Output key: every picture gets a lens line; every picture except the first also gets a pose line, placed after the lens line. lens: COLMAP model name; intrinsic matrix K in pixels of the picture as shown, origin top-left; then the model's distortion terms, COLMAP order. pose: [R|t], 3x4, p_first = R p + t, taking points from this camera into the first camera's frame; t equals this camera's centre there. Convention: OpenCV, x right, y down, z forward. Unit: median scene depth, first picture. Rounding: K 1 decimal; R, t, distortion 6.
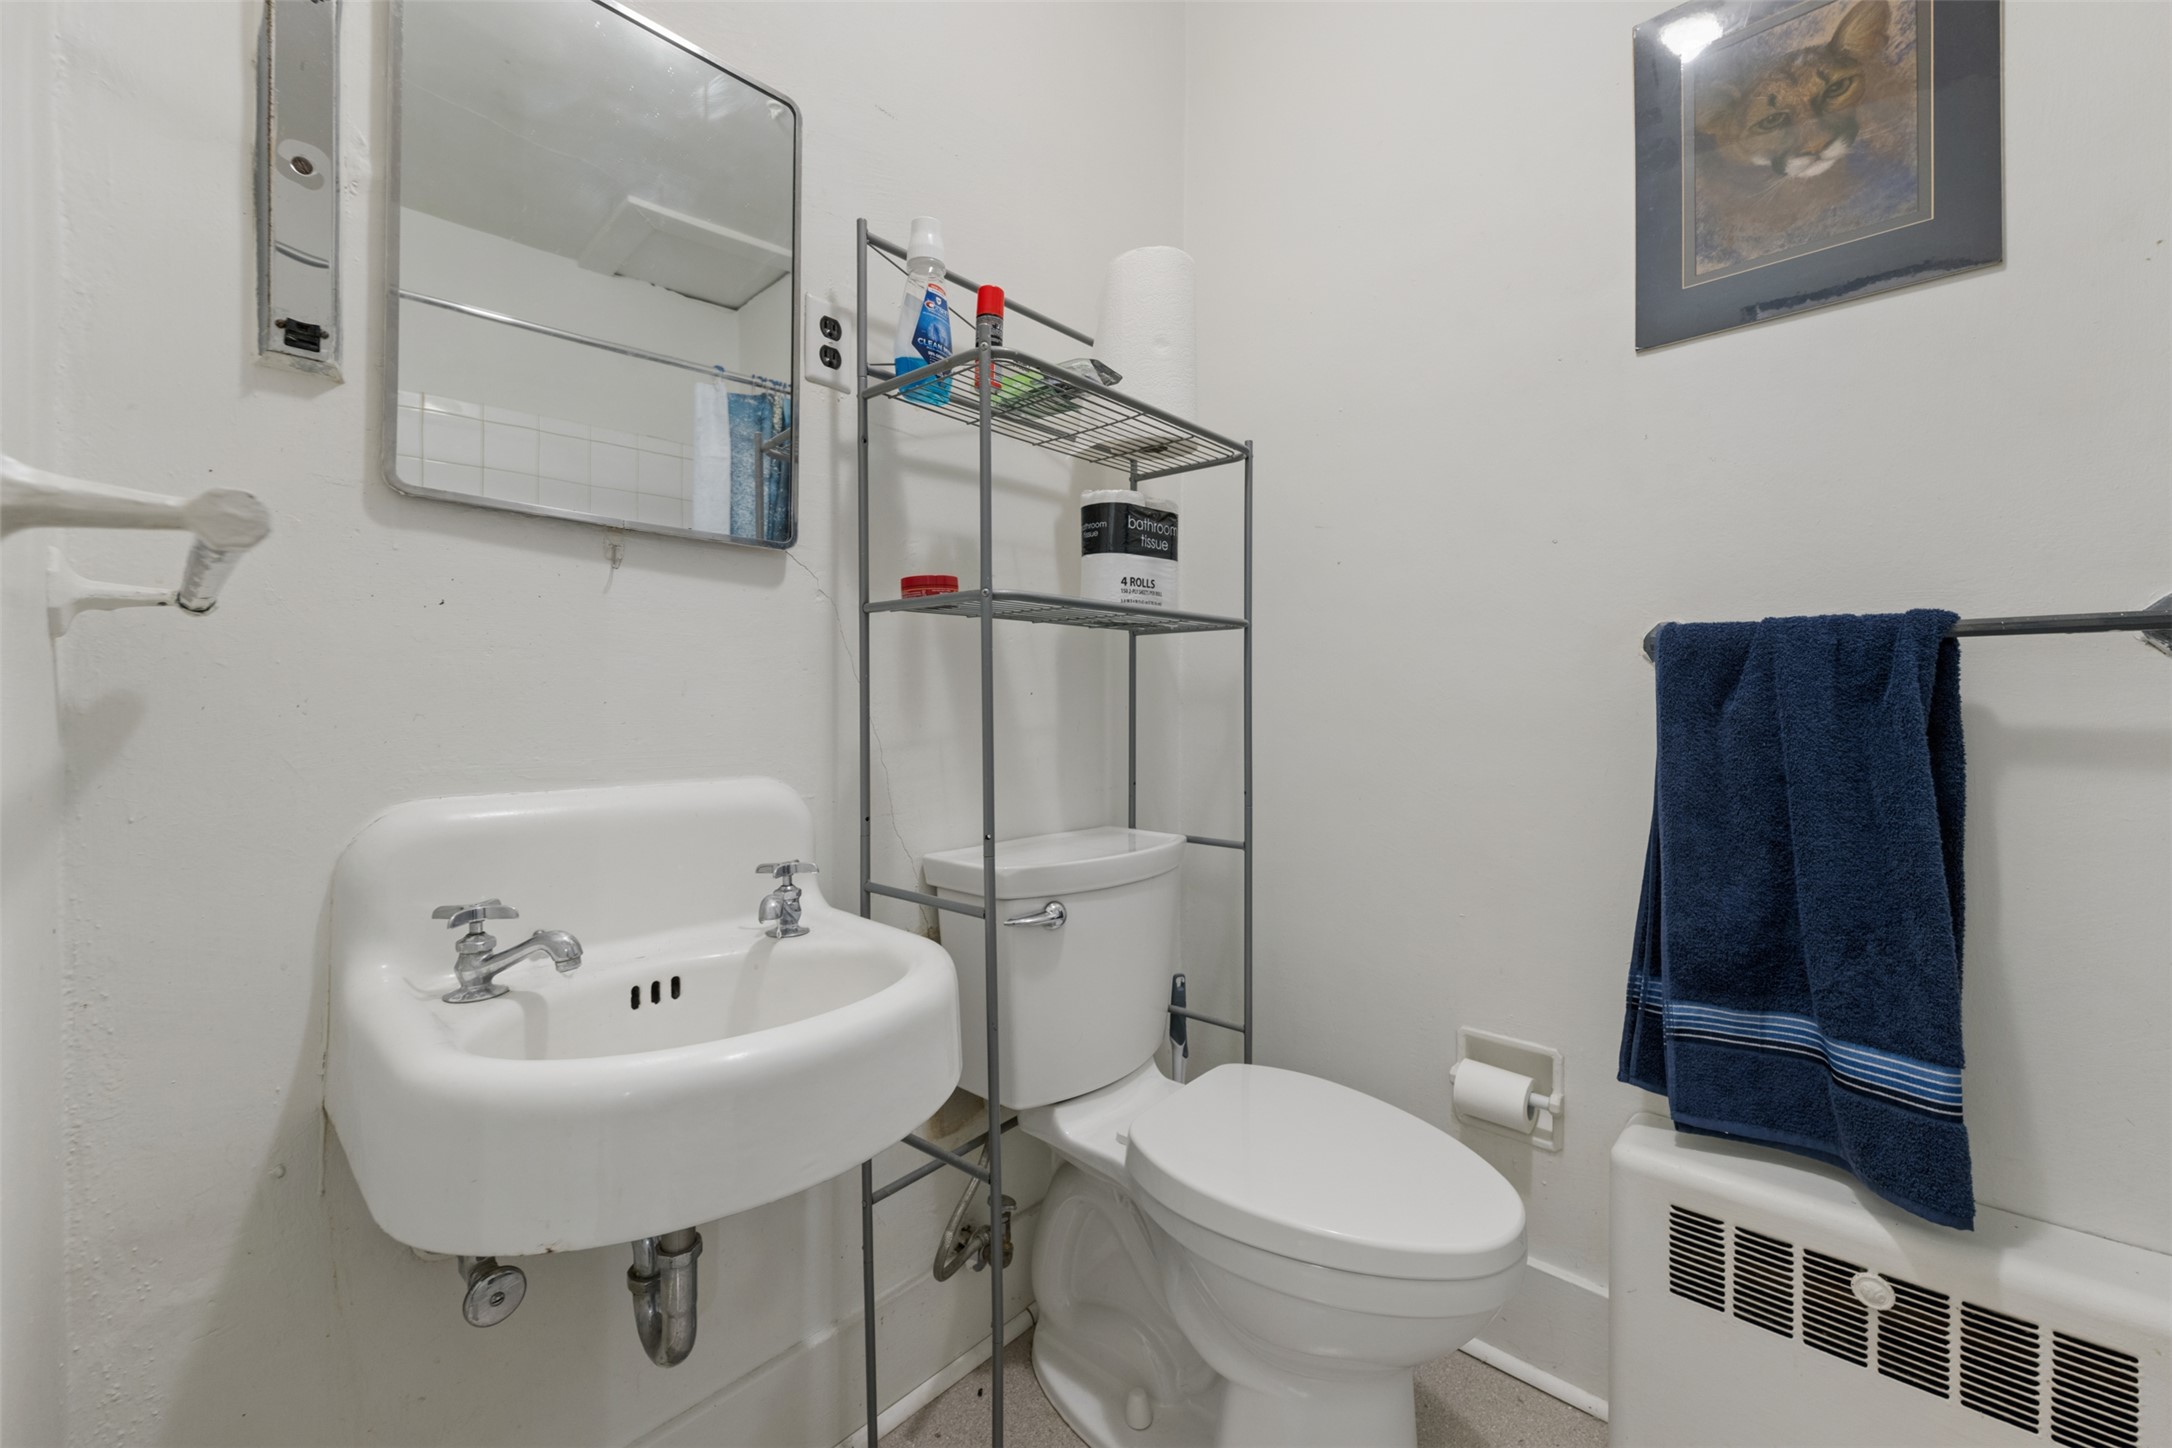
lens RADIAL K [[872.1, 0, 1074.3], [0, 872.1, 711.9], [0, 0, 1]] dist [-0.003951, 0.000744]
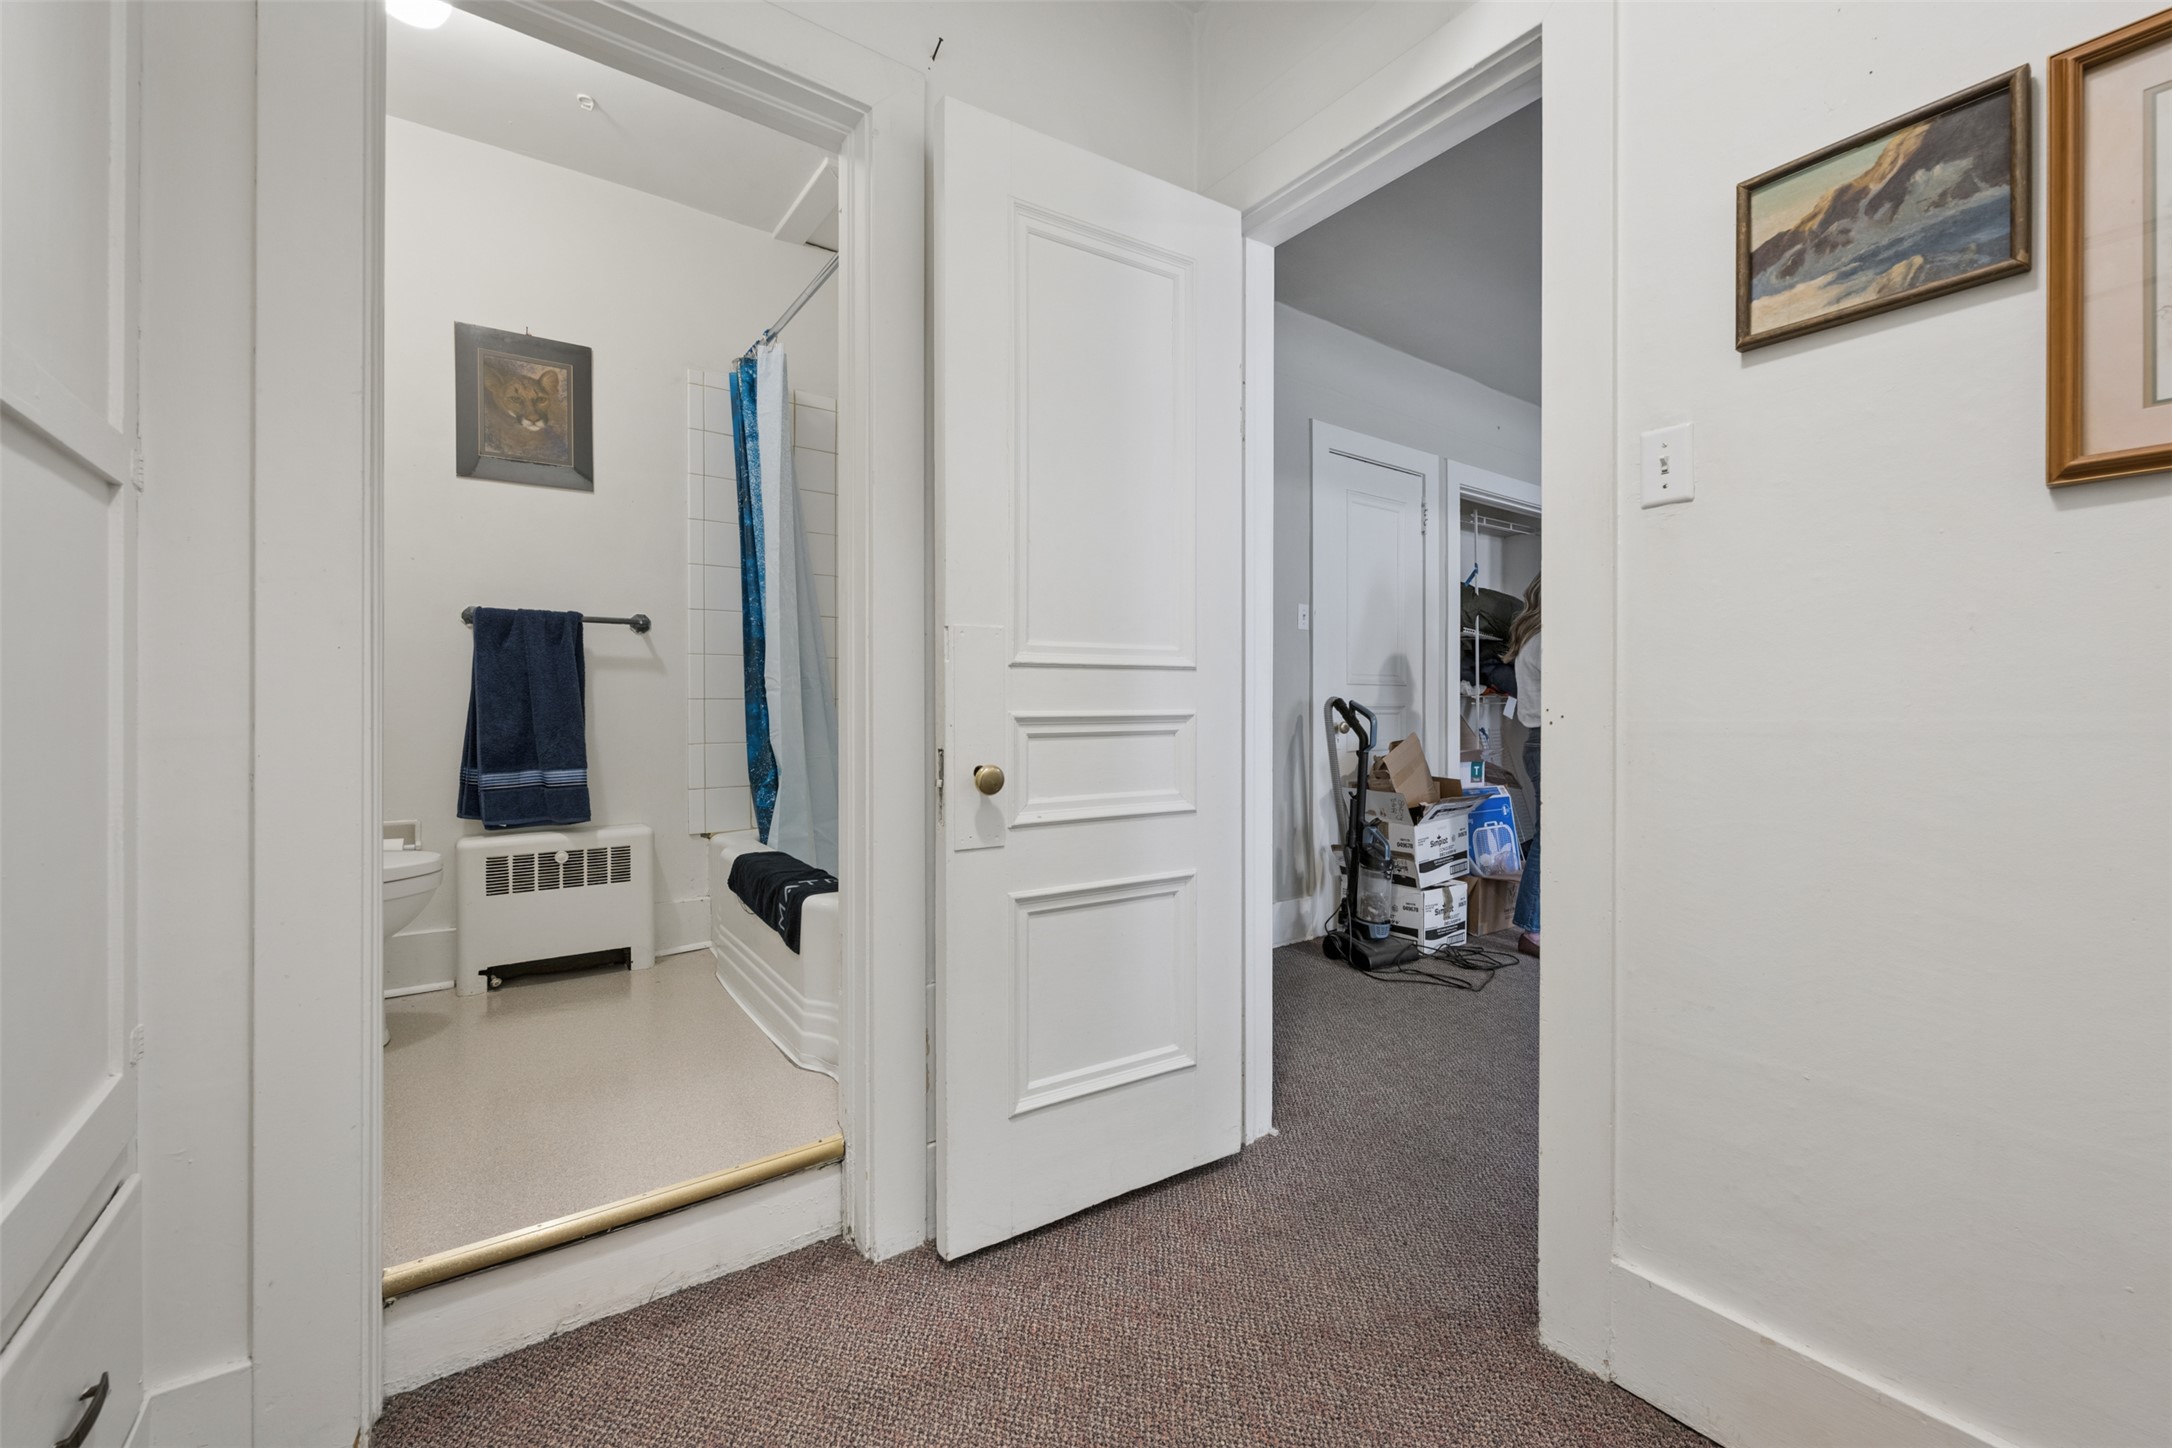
lens RADIAL K [[872.1, 0, 1080.0], [0, 872.1, 710.2], [0, 0, 1]] dist [-0.003951, 0.000744]
pose [[0.230942, -0.005355, 0.972953, -1.211615], [0.009427, 0.999950, 0.003266, 0.181354], [-0.972922, 0.008418, 0.230981, -1.085954]]
